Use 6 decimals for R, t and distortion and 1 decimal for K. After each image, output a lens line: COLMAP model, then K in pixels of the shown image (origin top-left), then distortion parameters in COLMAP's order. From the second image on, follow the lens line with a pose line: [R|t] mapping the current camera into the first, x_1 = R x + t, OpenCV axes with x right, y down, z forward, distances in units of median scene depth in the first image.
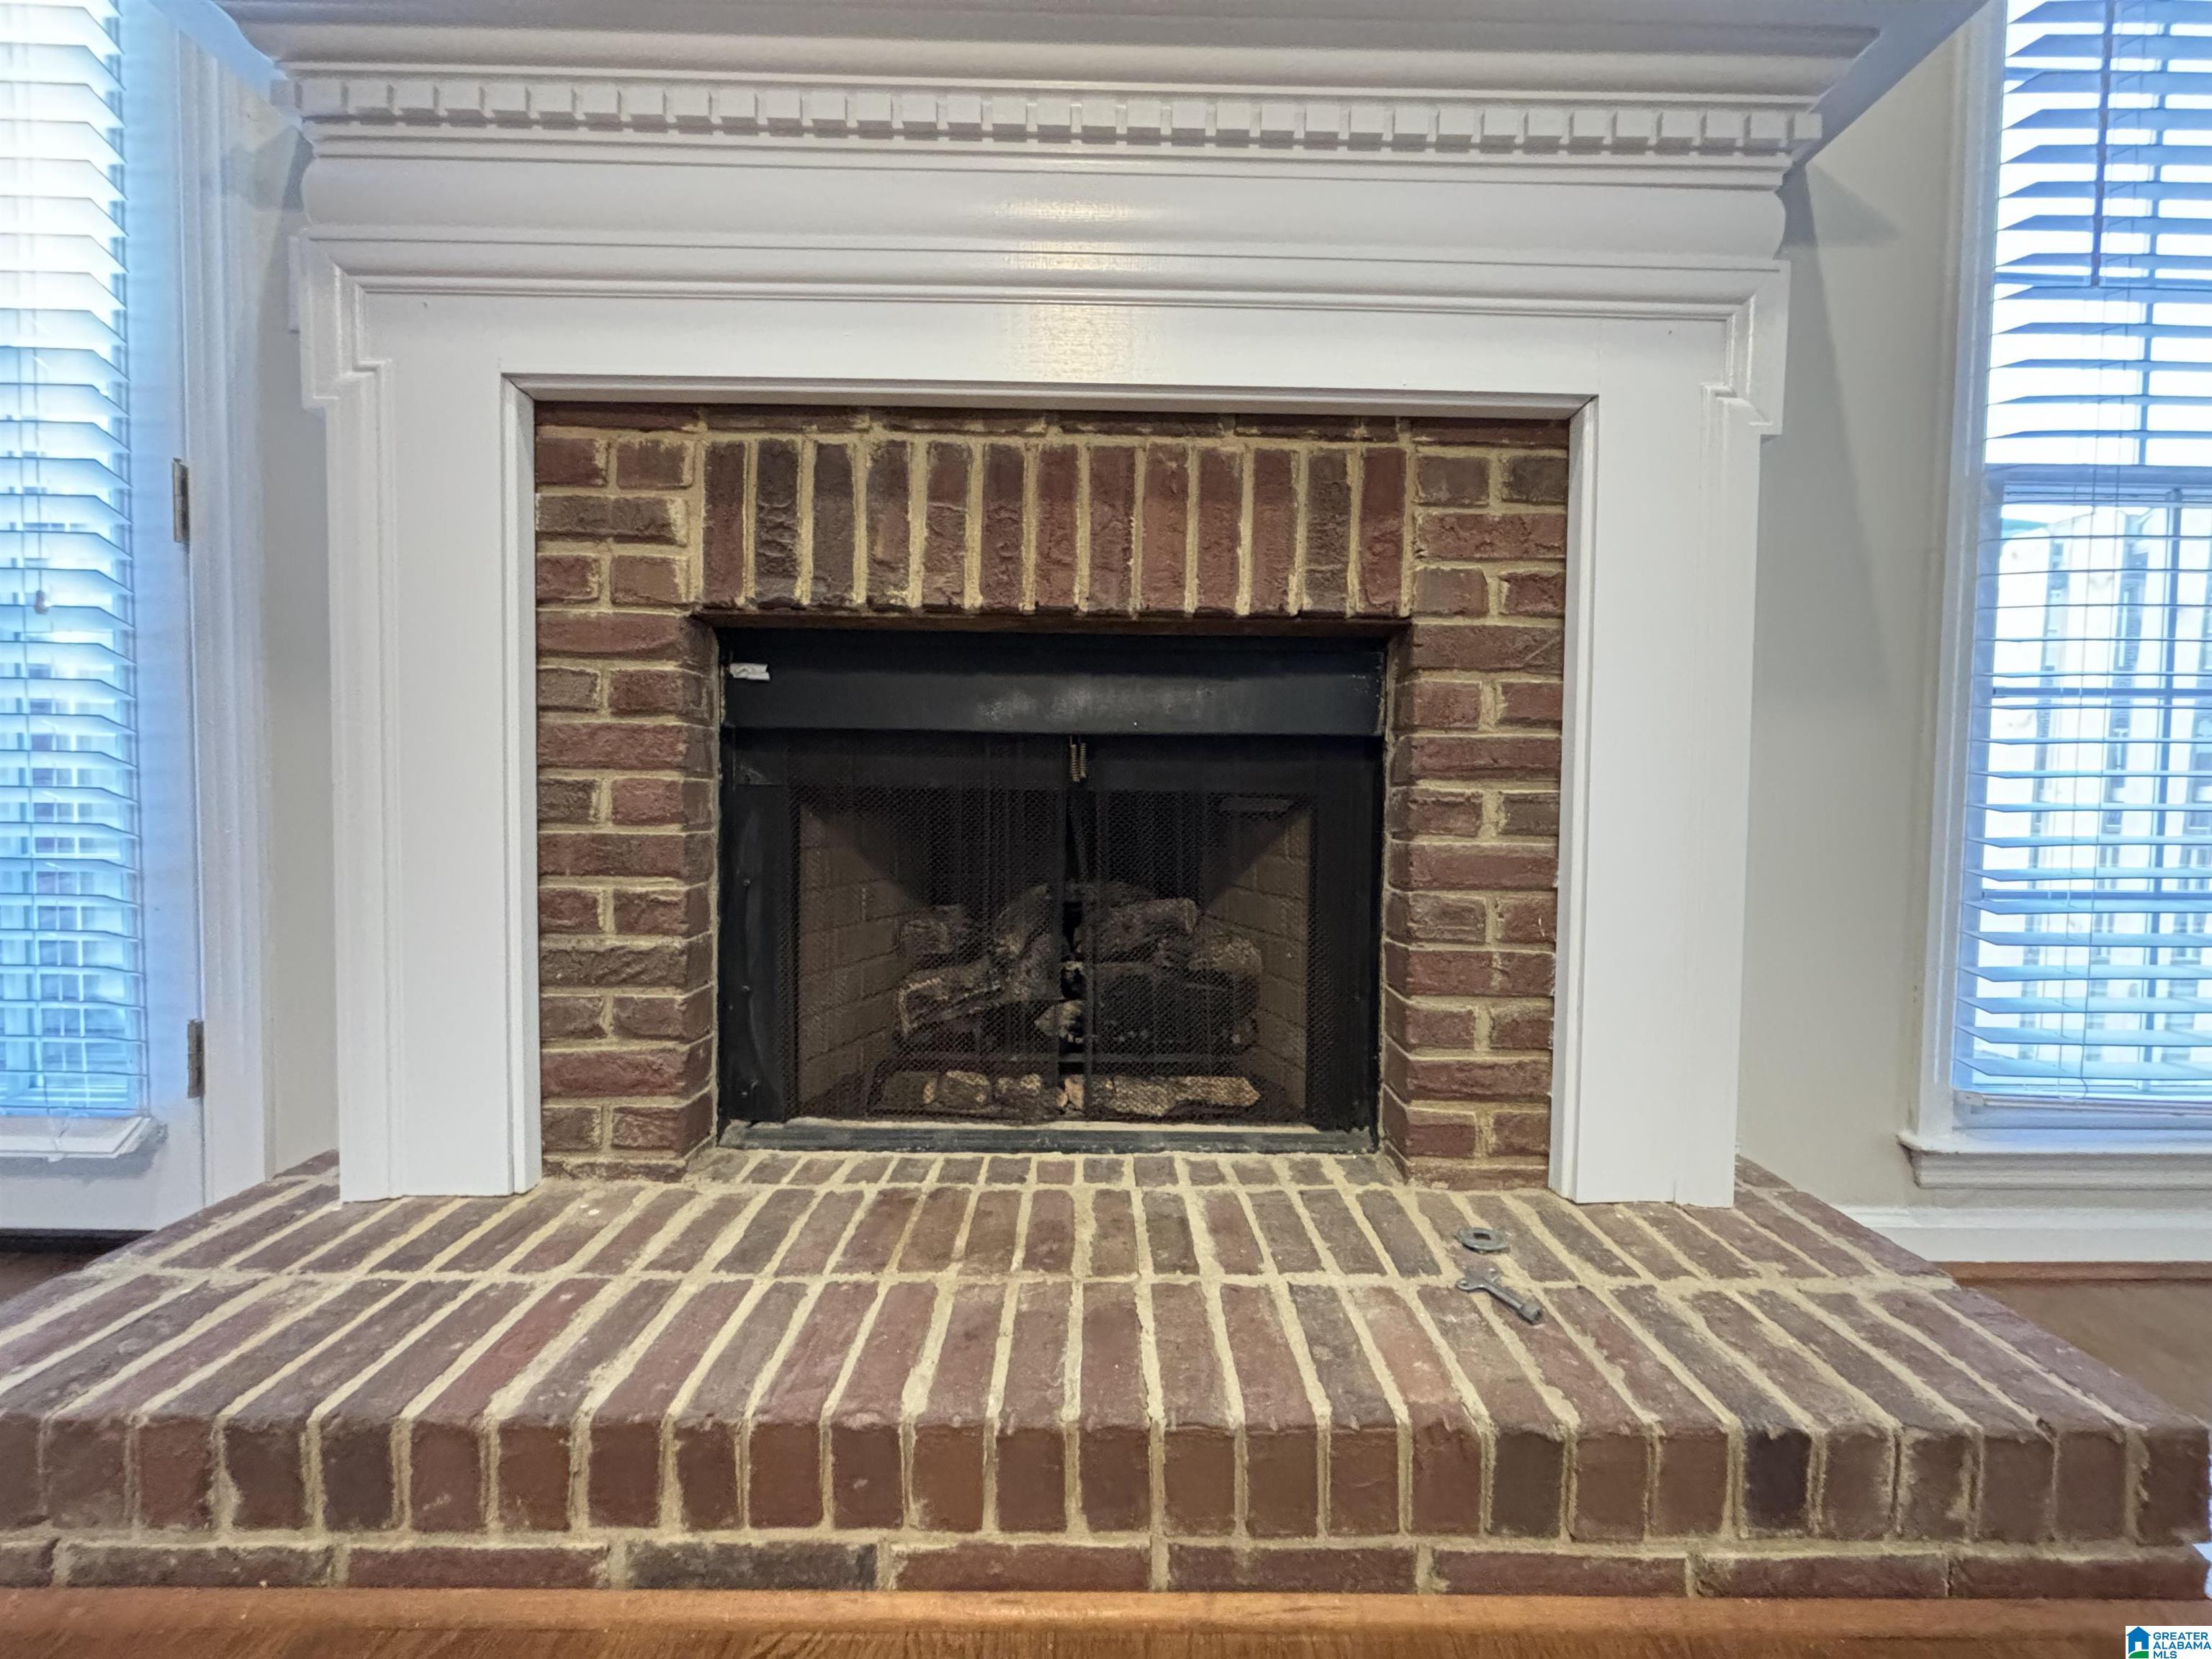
lens RADIAL K [[898.3, 0, 1100.9], [0, 898.3, 827.5], [0, 0, 1]] dist [0.002758, -0.000385]
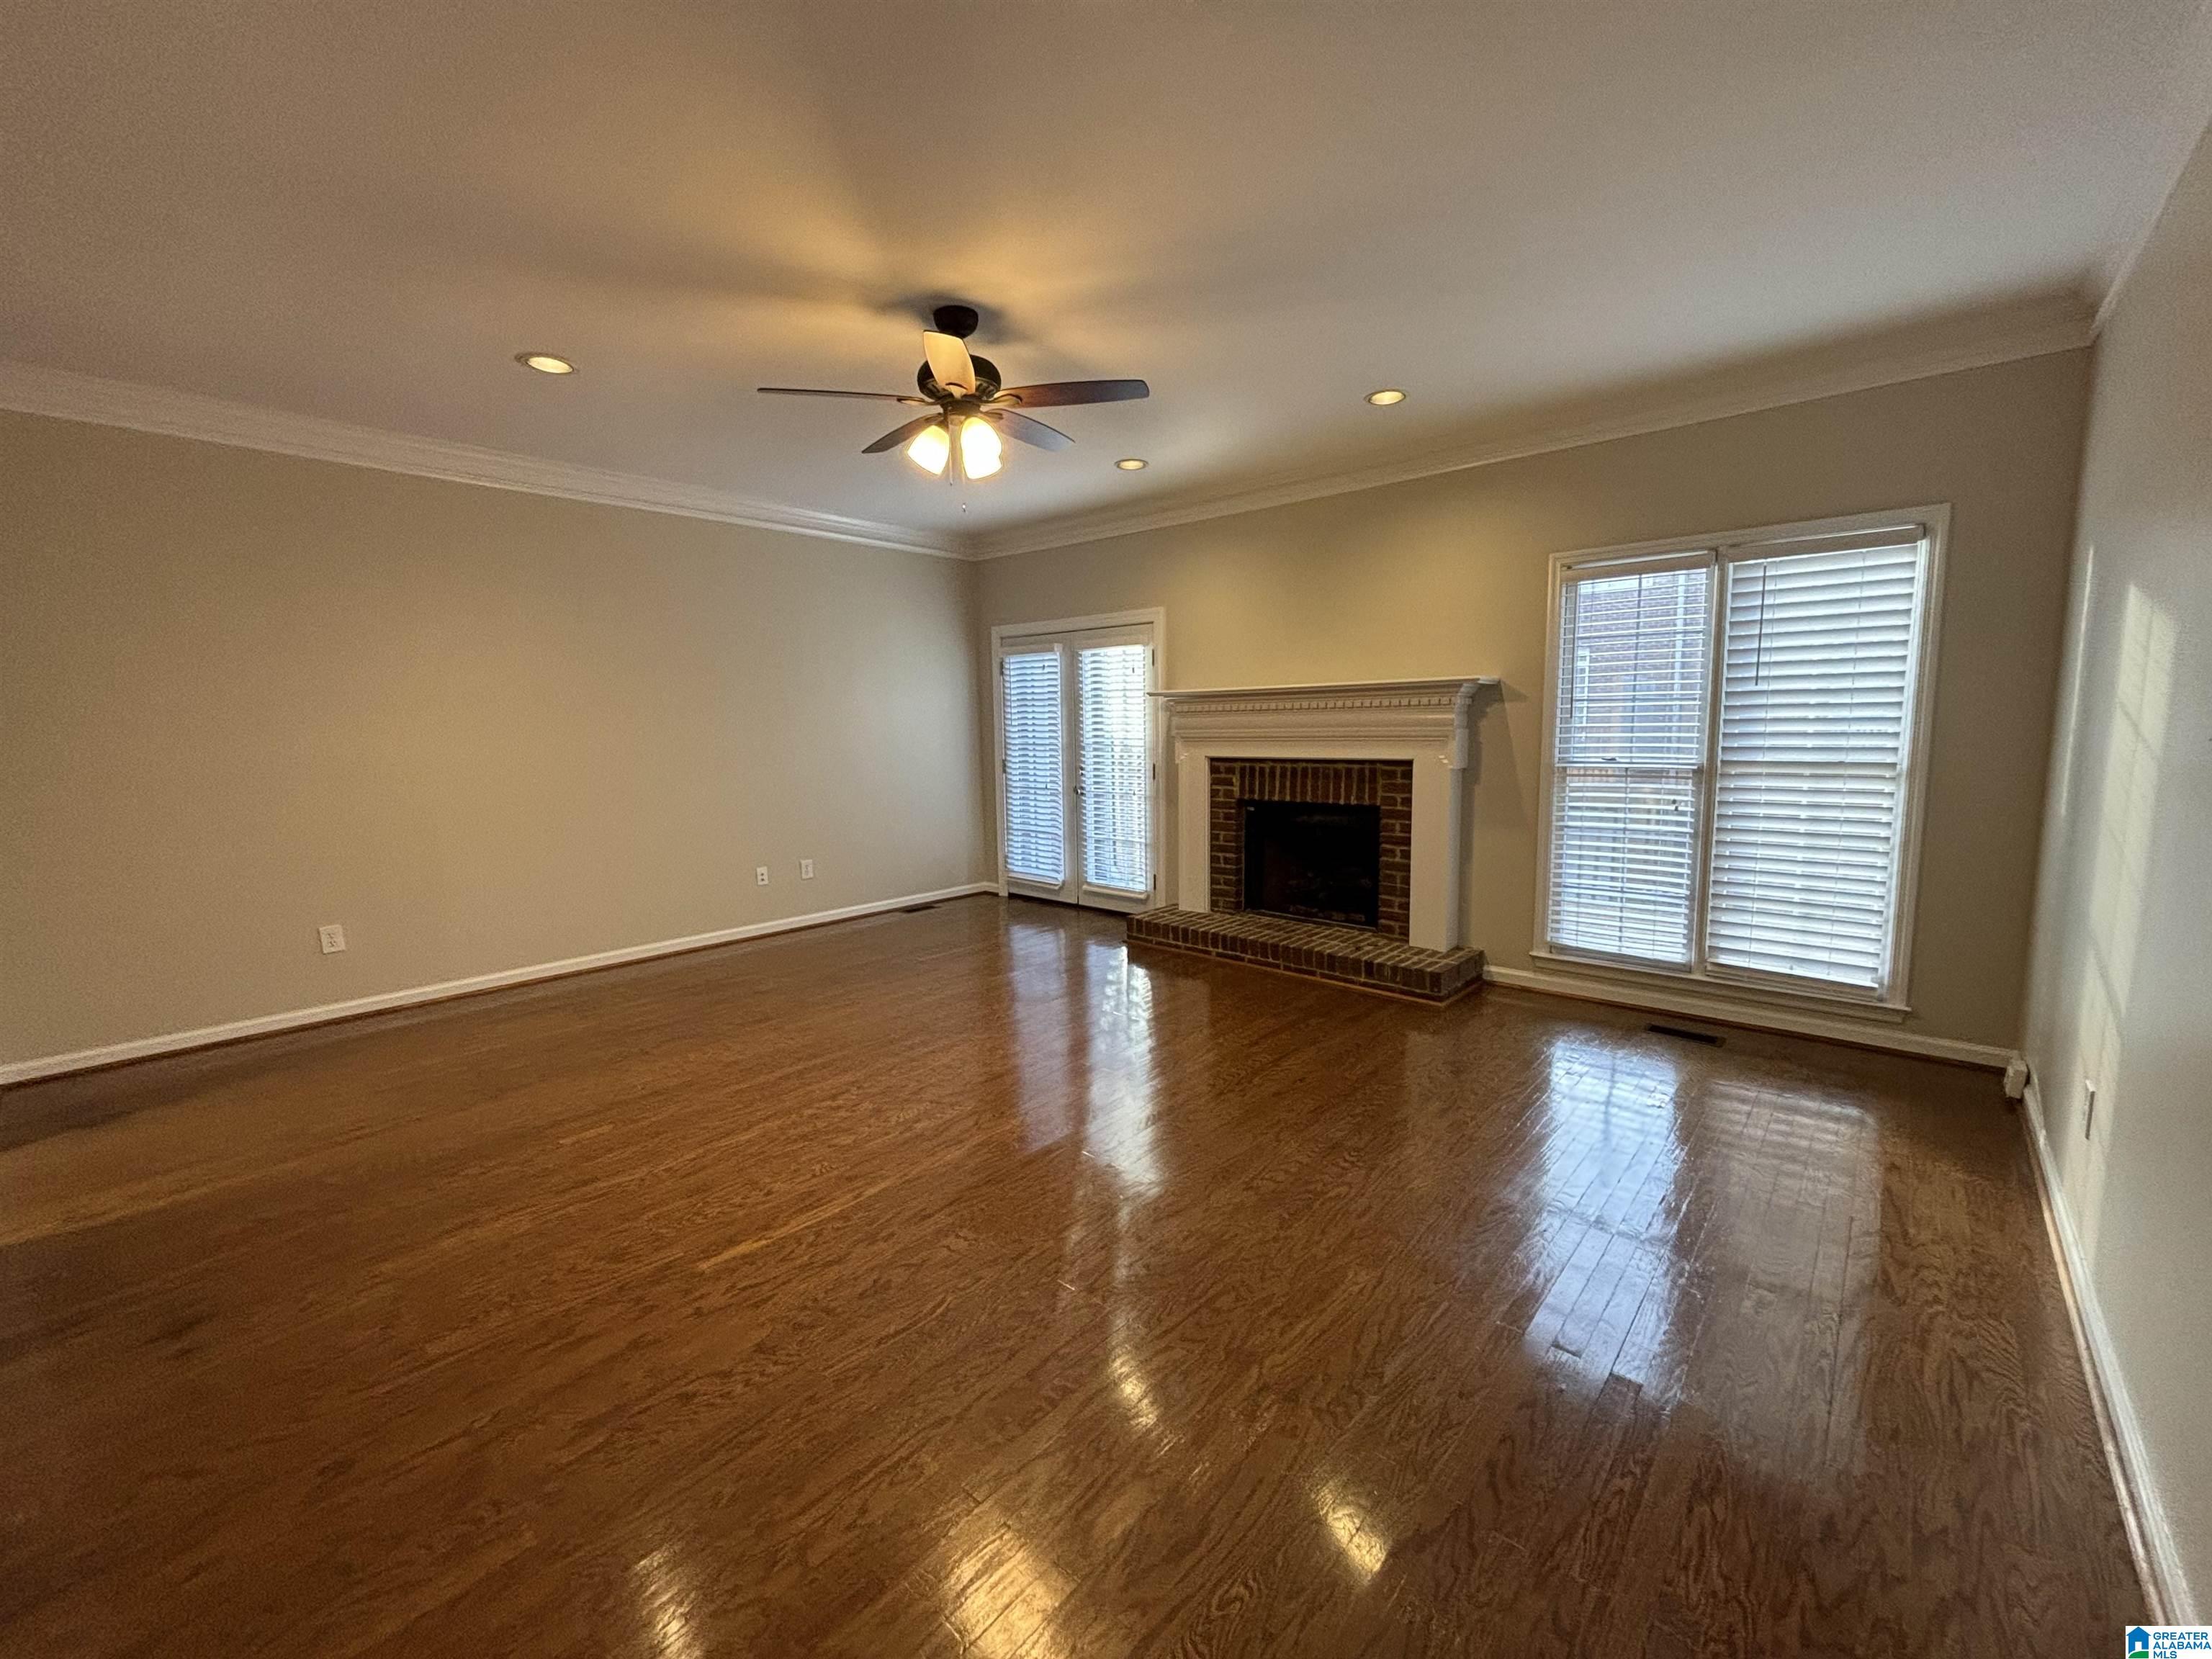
lens RADIAL K [[898.3, 0, 1100.2], [0, 898.3, 812.1], [0, 0, 1]] dist [0.002758, -0.000385]
pose [[0.739408, 0.044613, -0.671778, 2.267024], [-0.002547, 0.997980, 0.063472, -0.479949], [0.673253, -0.045221, 0.738028, -3.091701]]
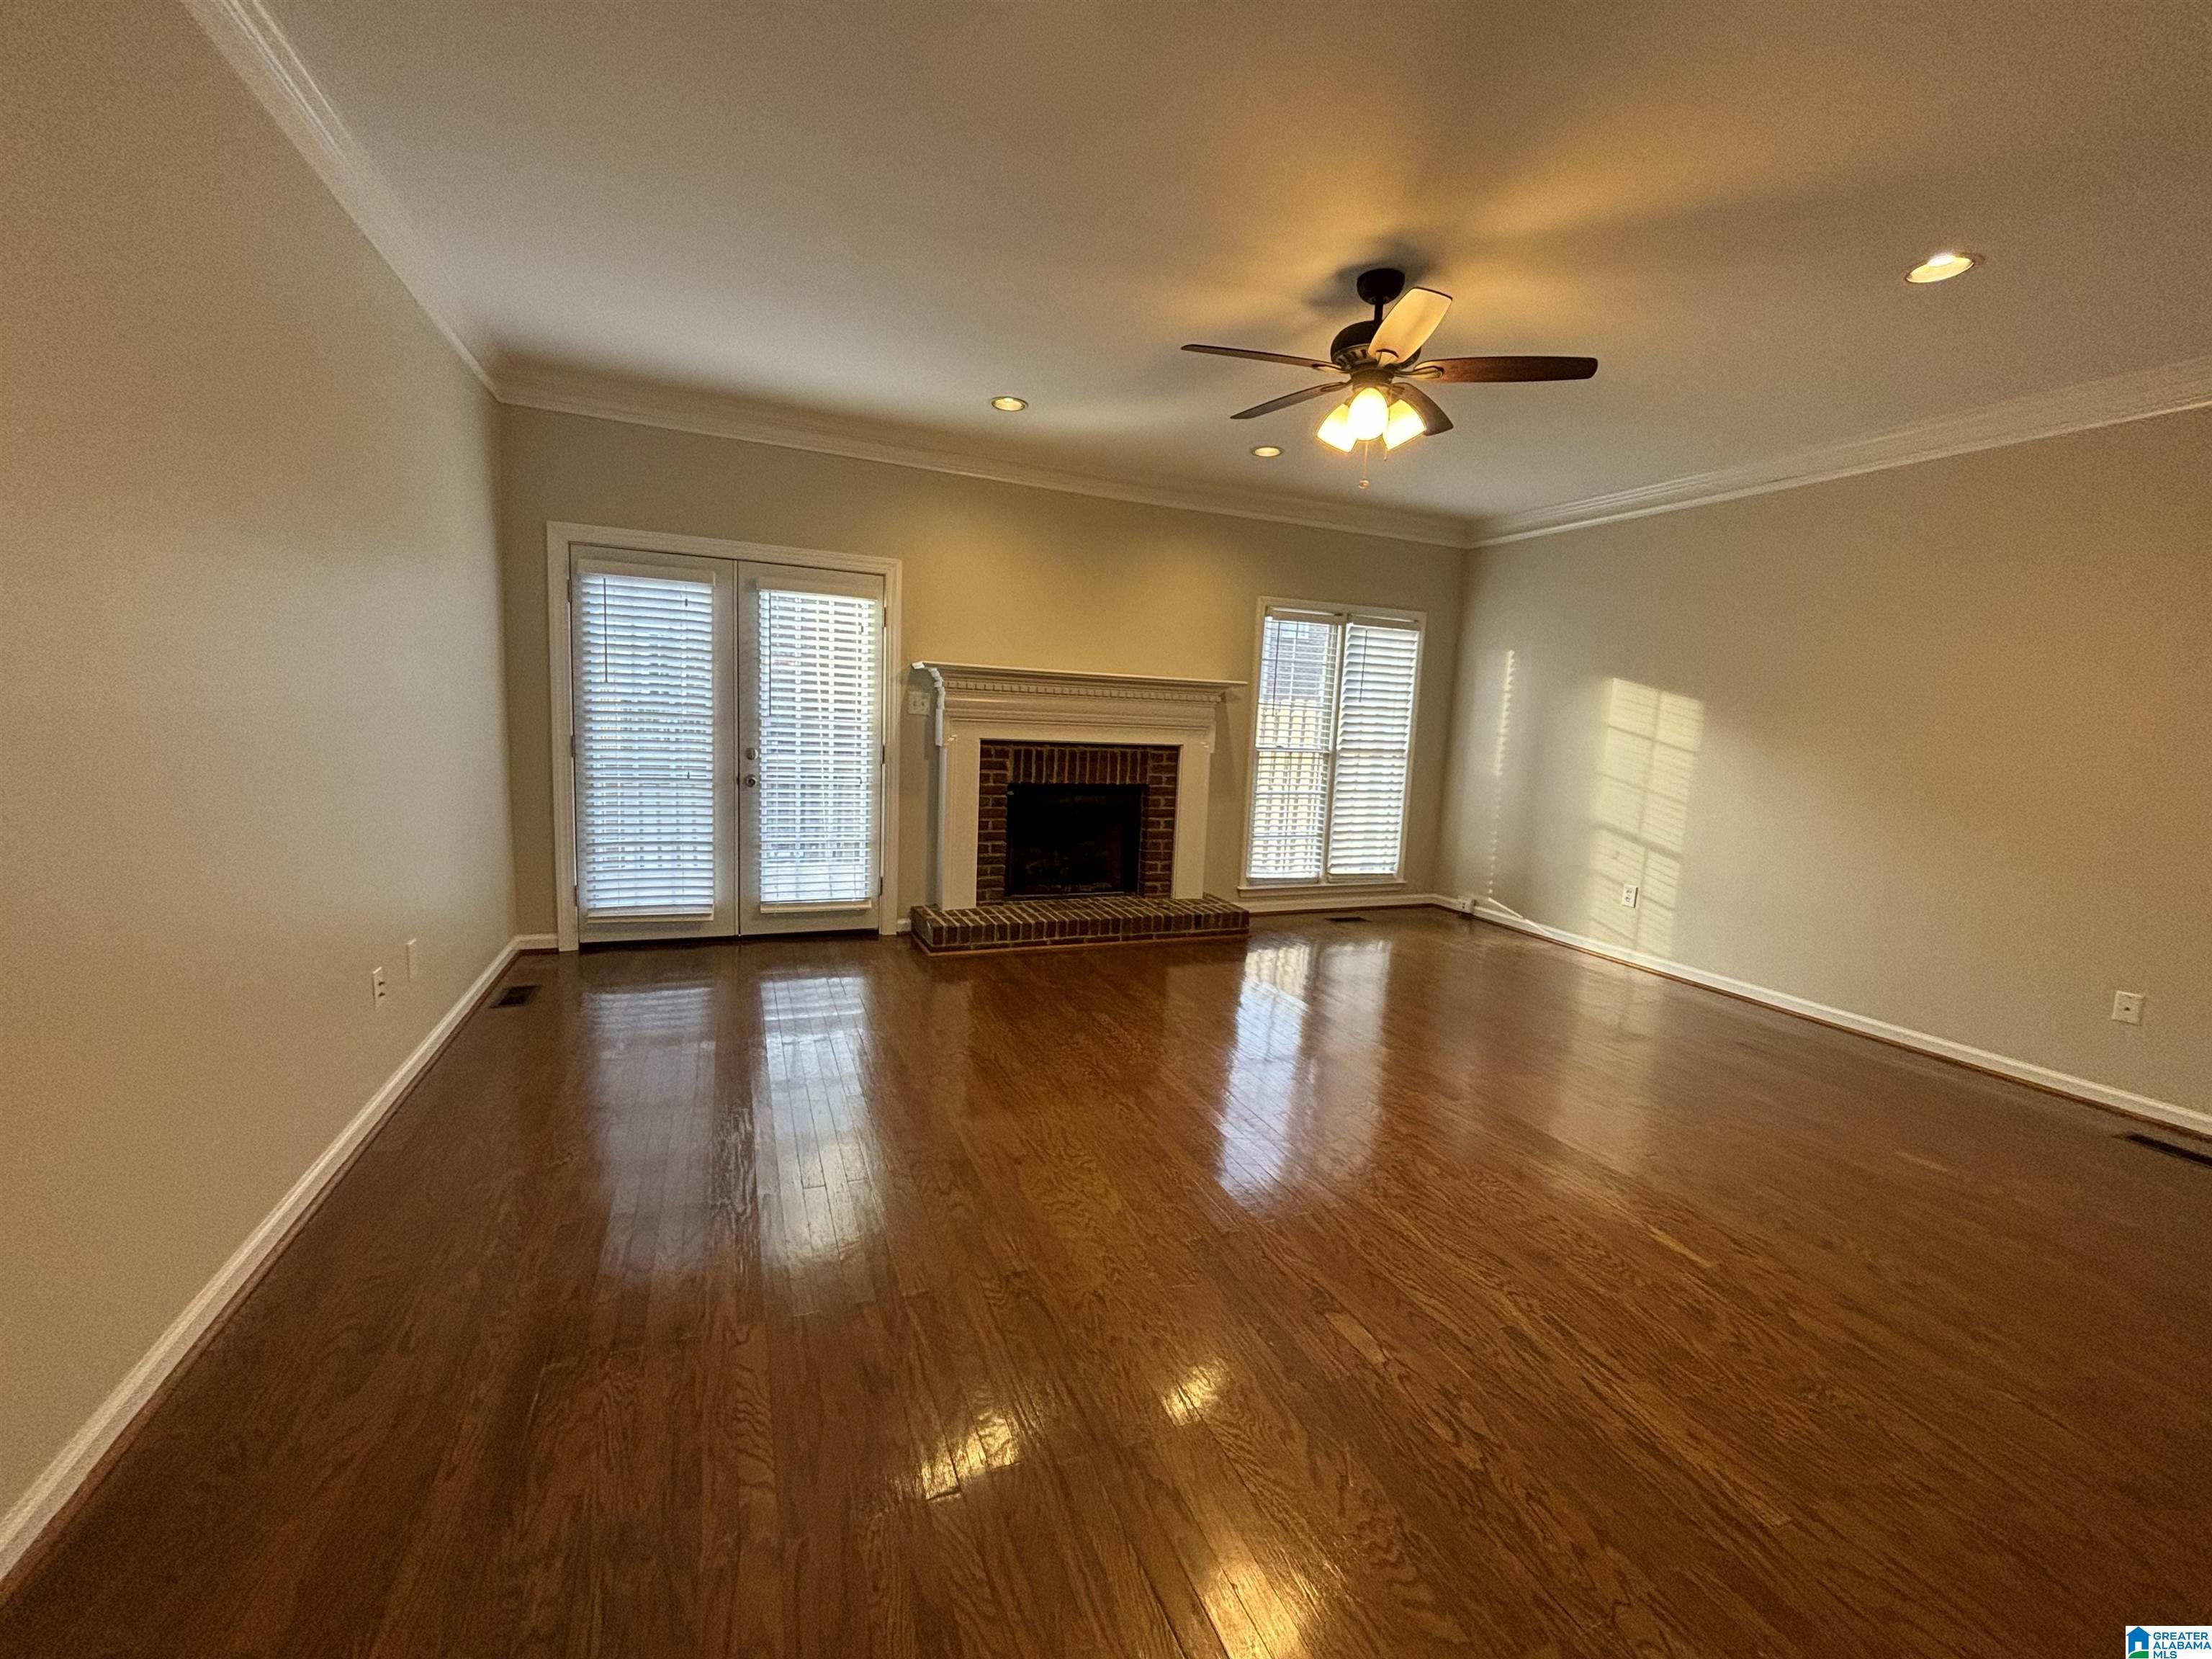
lens RADIAL K [[898.3, 0, 1103.7], [0, 898.3, 816.3], [0, 0, 1]] dist [0.002758, -0.000385]
pose [[0.925515, -0.013229, 0.378480, -1.774775], [-0.019916, 0.996306, 0.083527, -0.474428], [-0.378187, -0.084844, 0.921833, -3.514027]]
